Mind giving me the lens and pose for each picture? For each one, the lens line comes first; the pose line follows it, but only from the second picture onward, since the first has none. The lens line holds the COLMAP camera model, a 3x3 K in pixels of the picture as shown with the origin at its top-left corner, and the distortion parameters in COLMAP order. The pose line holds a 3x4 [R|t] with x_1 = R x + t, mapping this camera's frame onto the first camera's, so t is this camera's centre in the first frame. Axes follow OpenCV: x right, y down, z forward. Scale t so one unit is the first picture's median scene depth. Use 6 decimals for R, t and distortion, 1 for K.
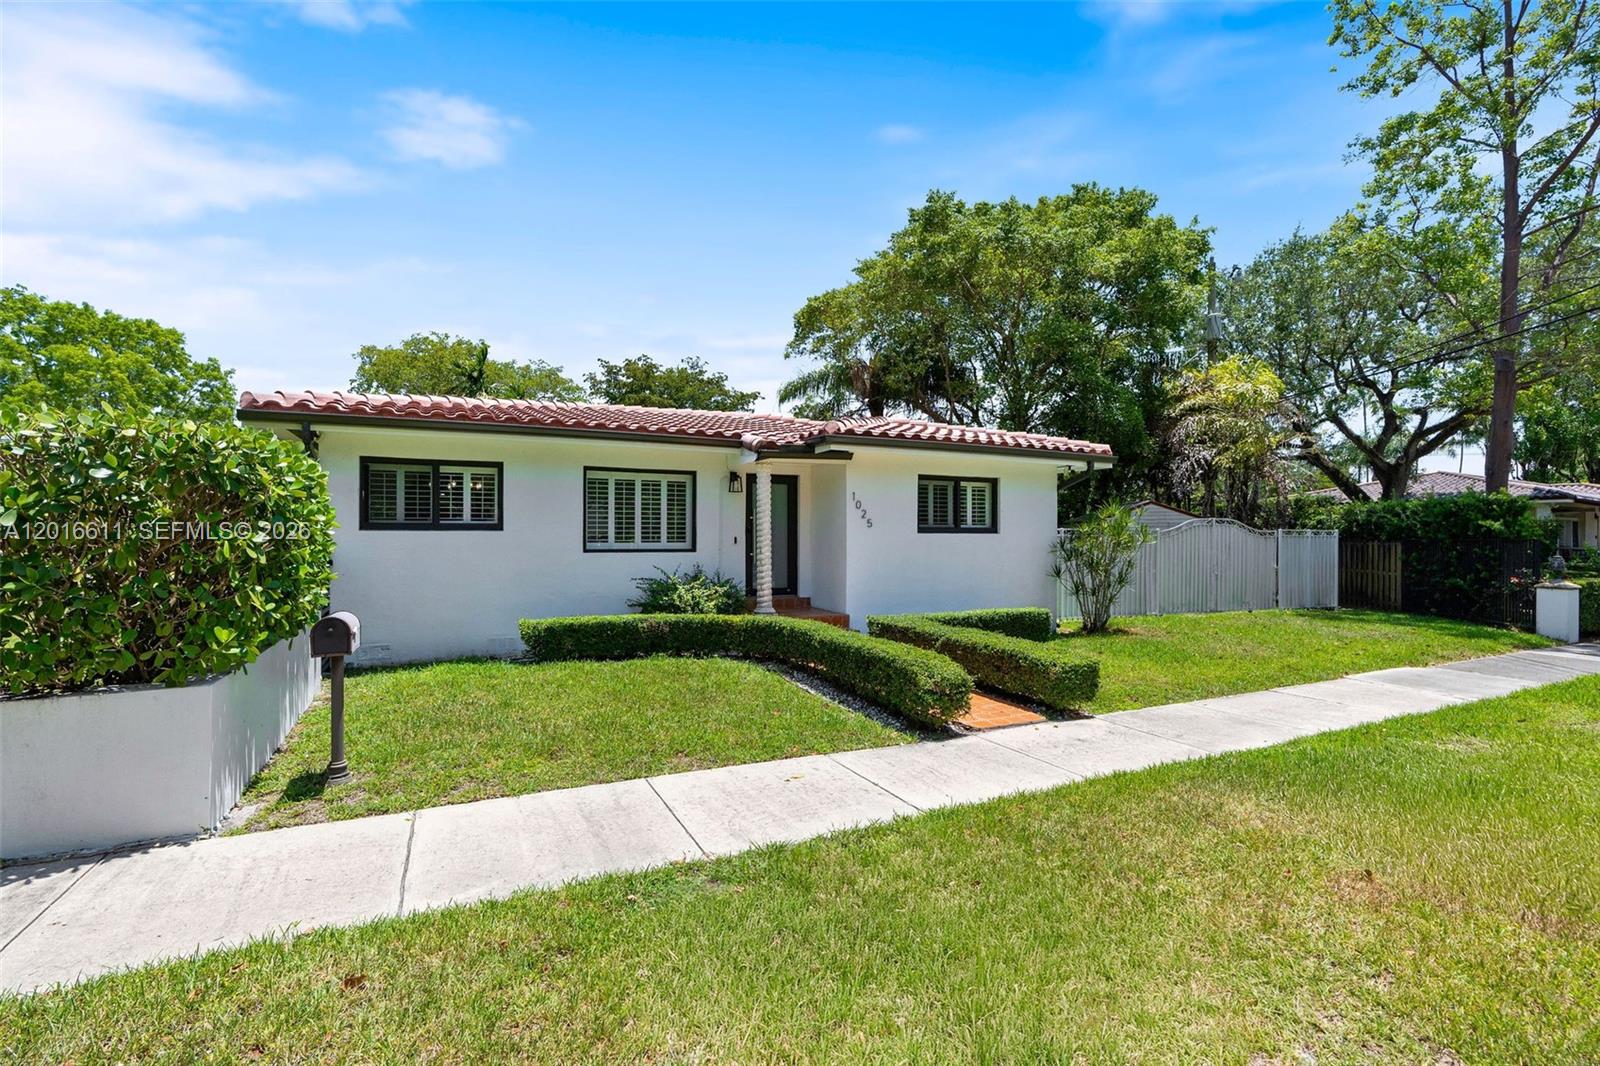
lens RADIAL K [[726.2, 0, 800.0], [0, 726.2, 540.4], [0, 0, 1]] dist [-0.004103, 0.000492]
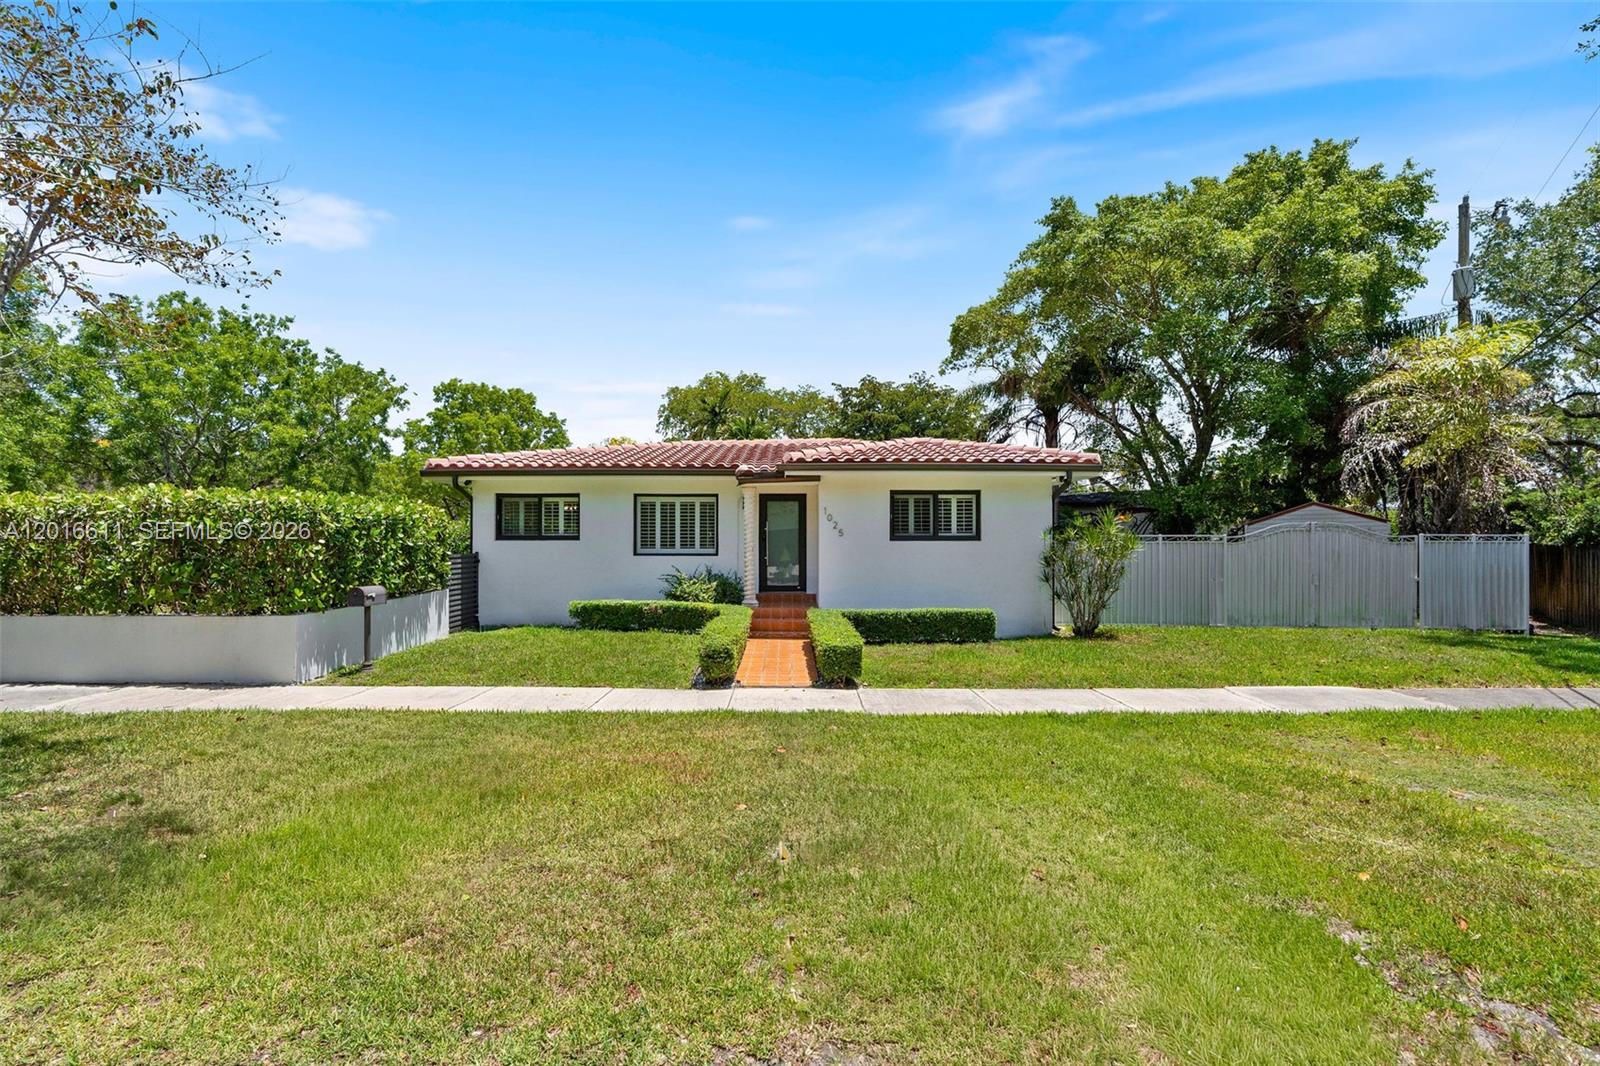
lens RADIAL K [[726.2, 0, 800.0], [0, 726.2, 540.4], [0, 0, 1]] dist [-0.004103, 0.000492]
pose [[0.903644, -0.001877, -0.428280, 0.500376], [0.000200, 0.999992, -0.003961, -0.006033], [0.428285, 0.003494, 0.903637, -0.107102]]
